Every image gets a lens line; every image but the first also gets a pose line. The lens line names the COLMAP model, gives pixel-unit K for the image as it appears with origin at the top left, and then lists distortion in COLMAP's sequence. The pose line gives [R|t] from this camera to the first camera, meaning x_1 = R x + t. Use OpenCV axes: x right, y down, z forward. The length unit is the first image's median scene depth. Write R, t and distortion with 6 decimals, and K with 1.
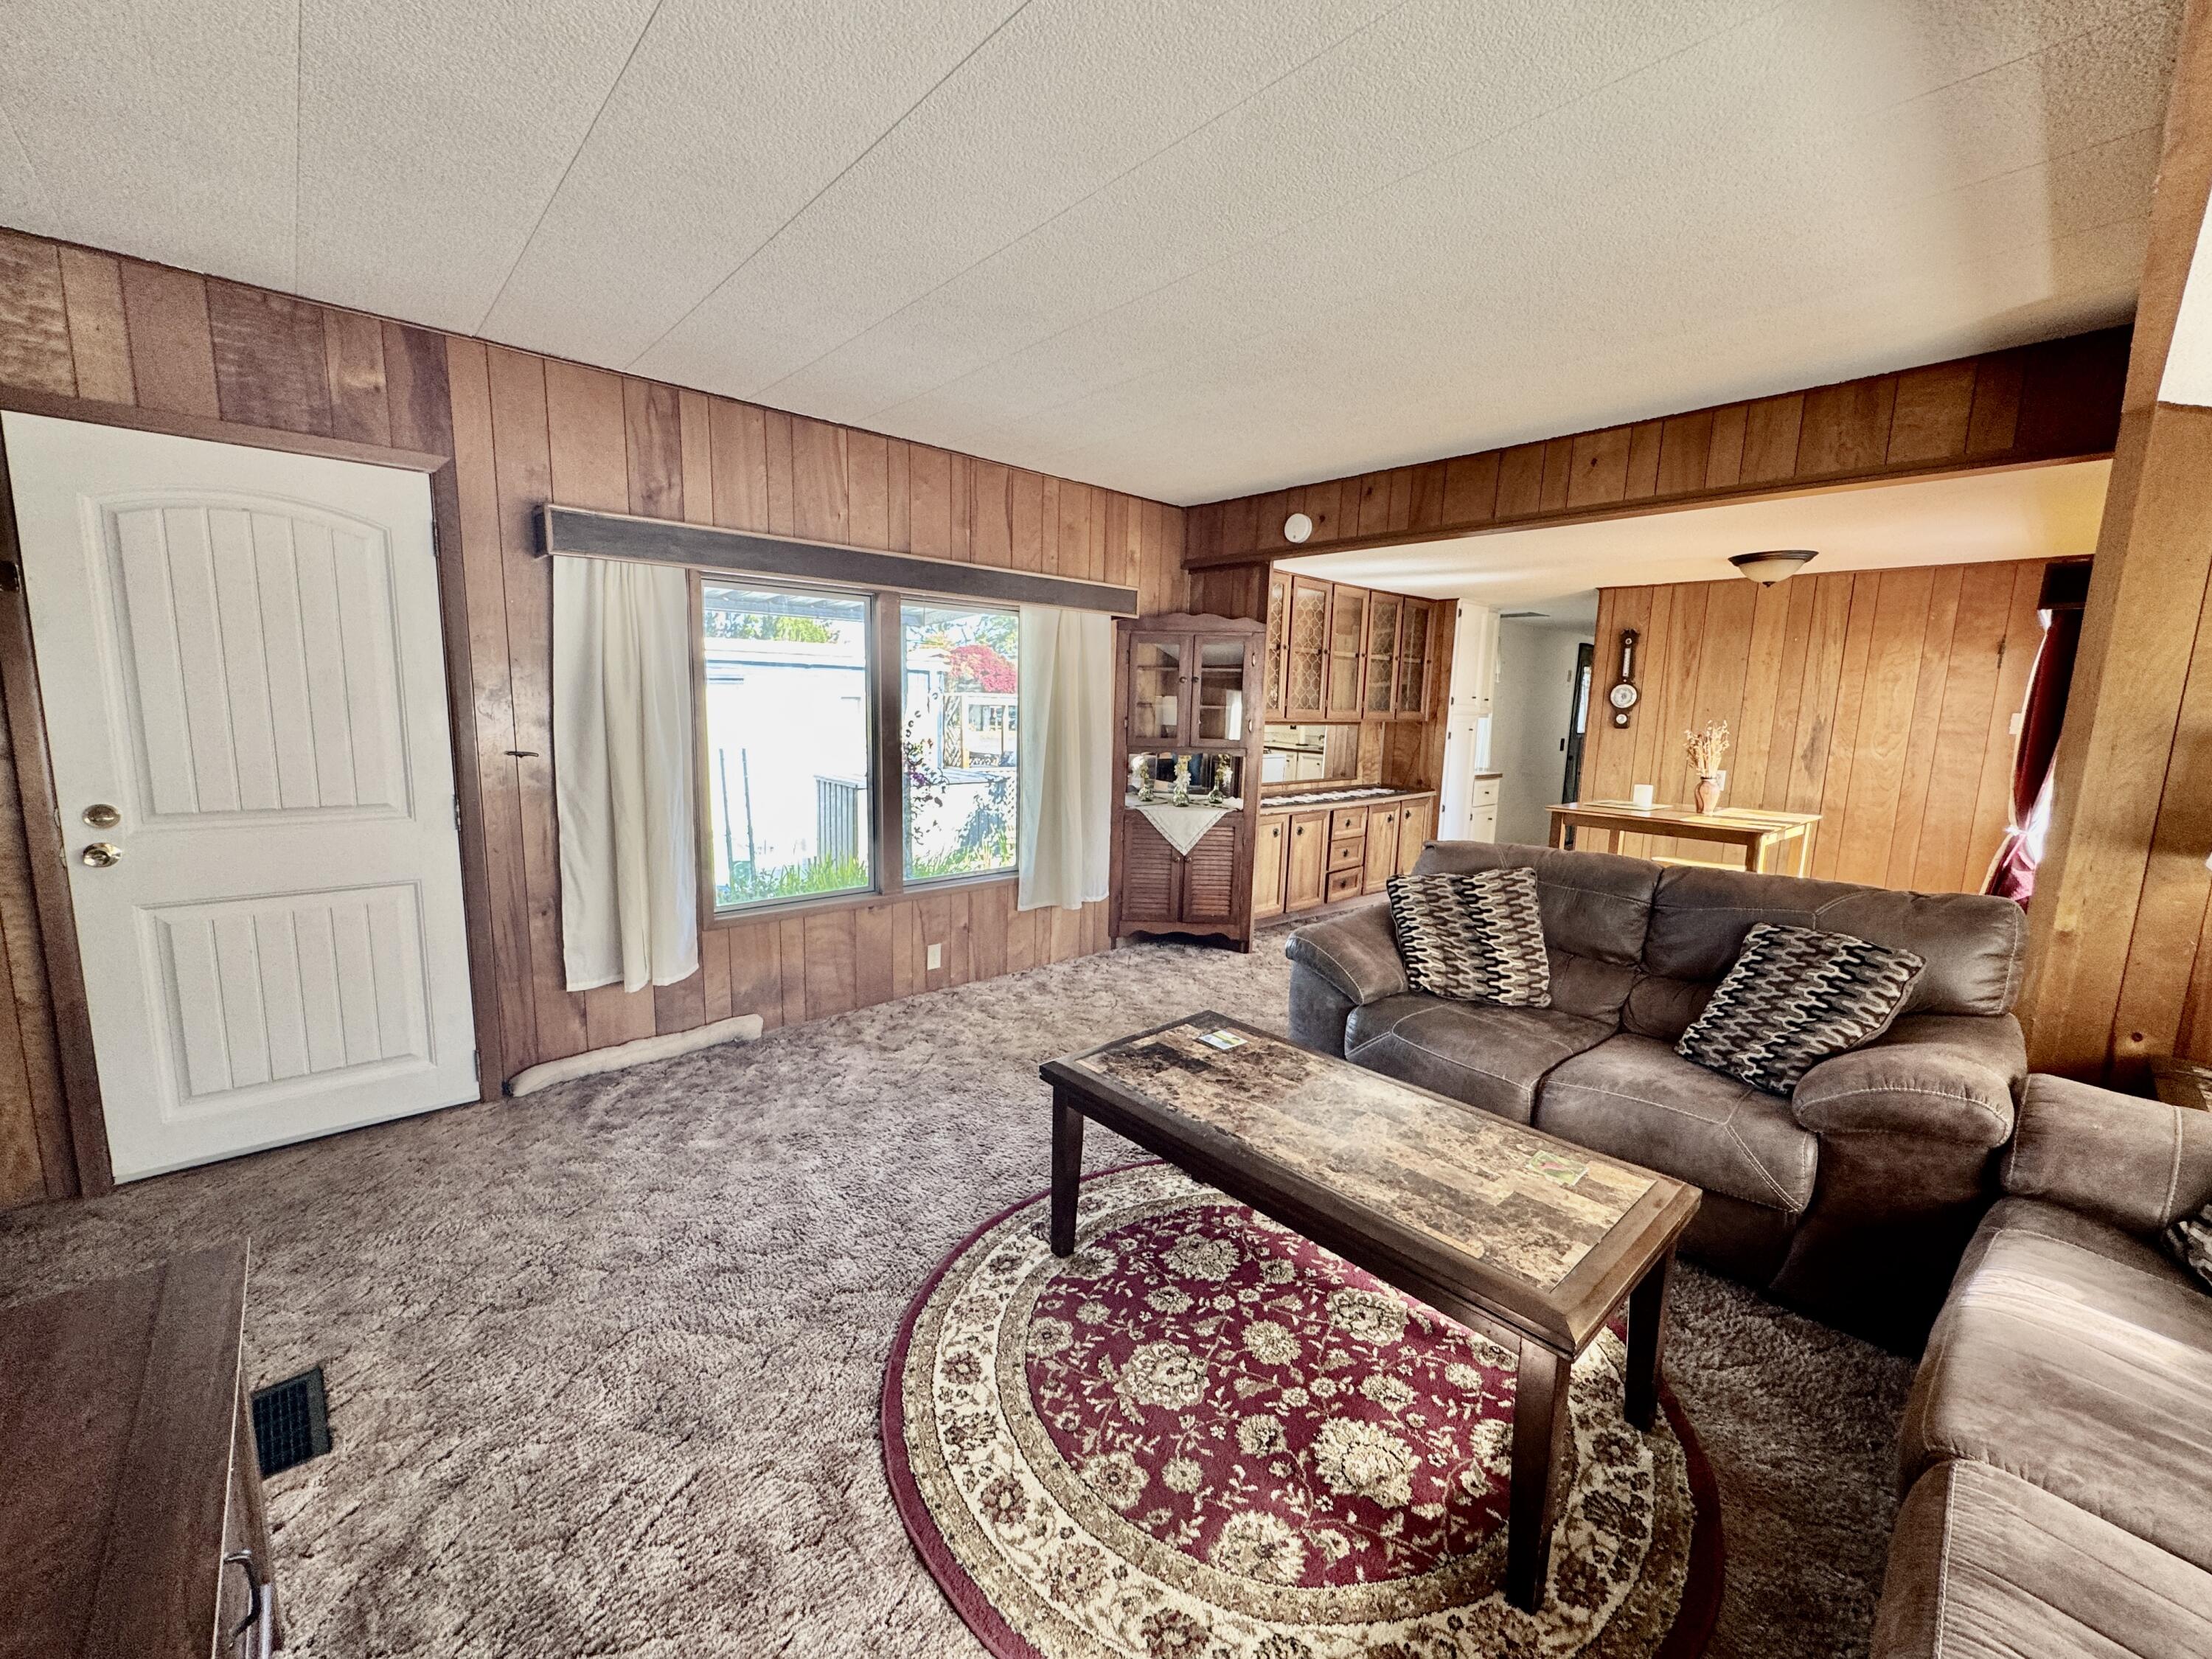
lens RADIAL K [[889.4, 0, 1106.0], [0, 889.4, 829.5], [0, 0, 1]] dist [0.000074, 0.000124]
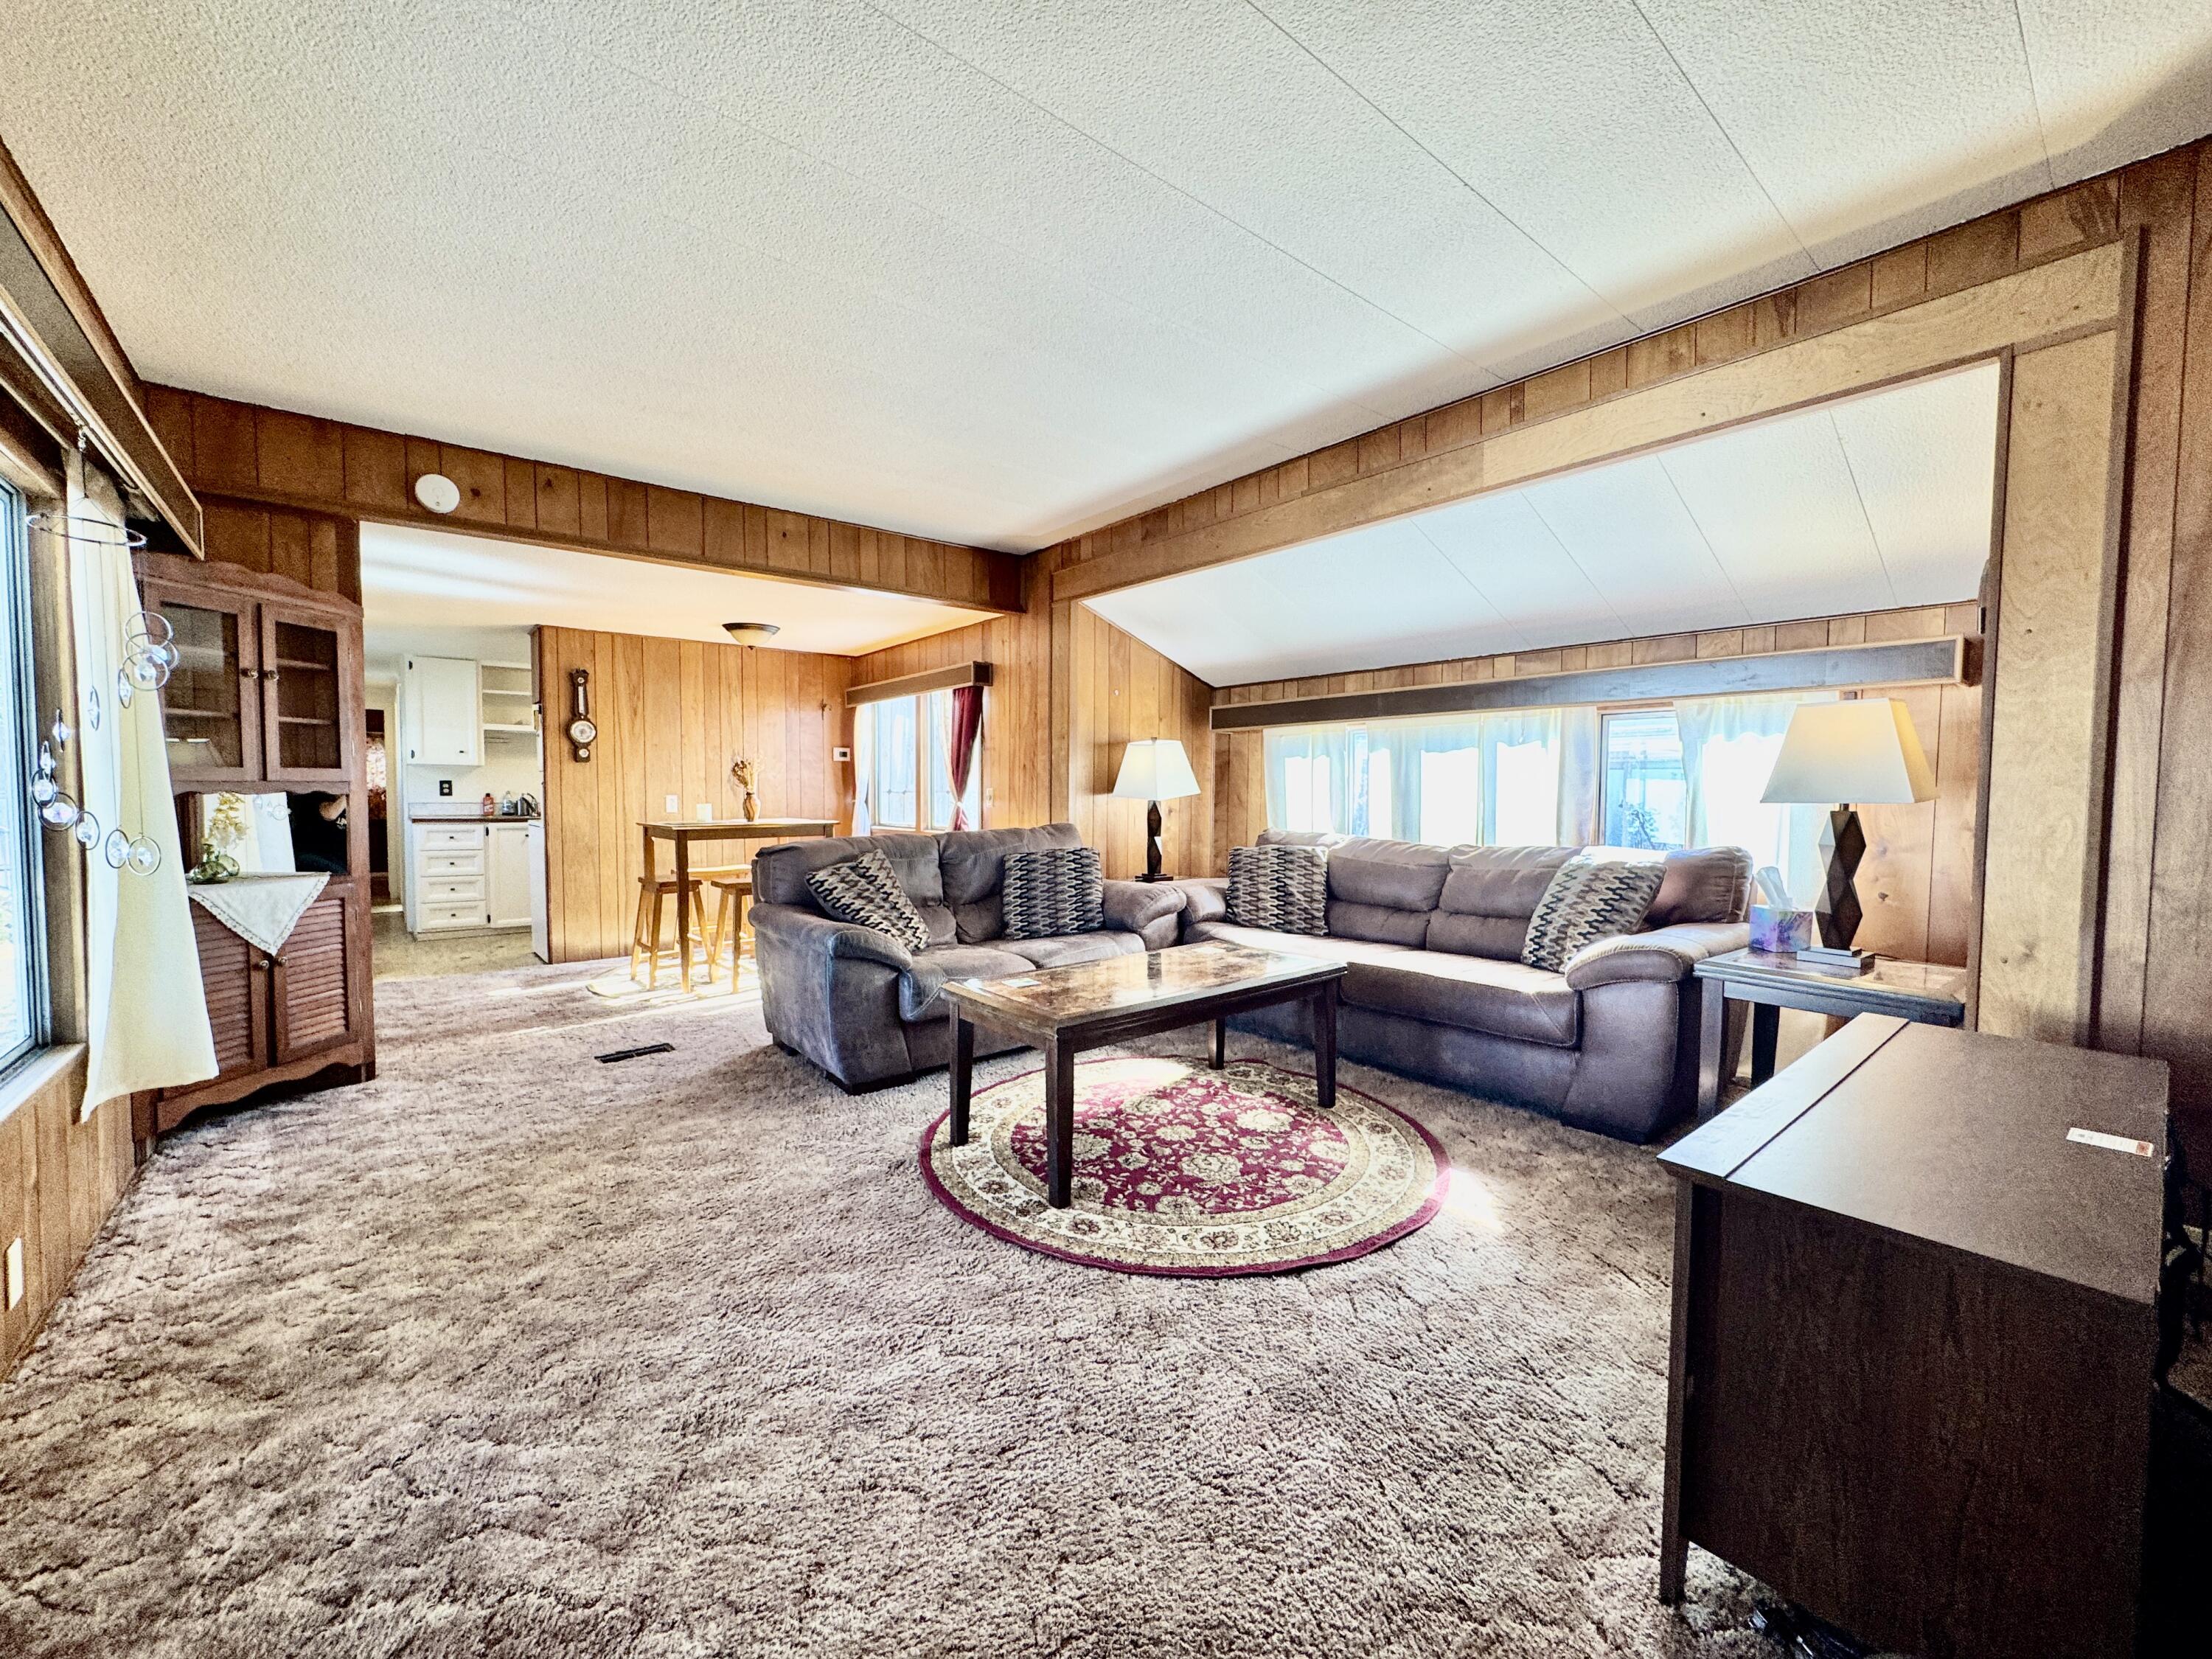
lens RADIAL K [[889.4, 0, 1106.0], [0, 889.4, 829.5], [0, 0, 1]] dist [0.000074, 0.000124]
pose [[0.040472, -0.069479, 0.996762, -1.155456], [0.146768, 0.987172, 0.062851, -0.027009], [-0.988343, 0.143749, 0.050150, 0.893526]]
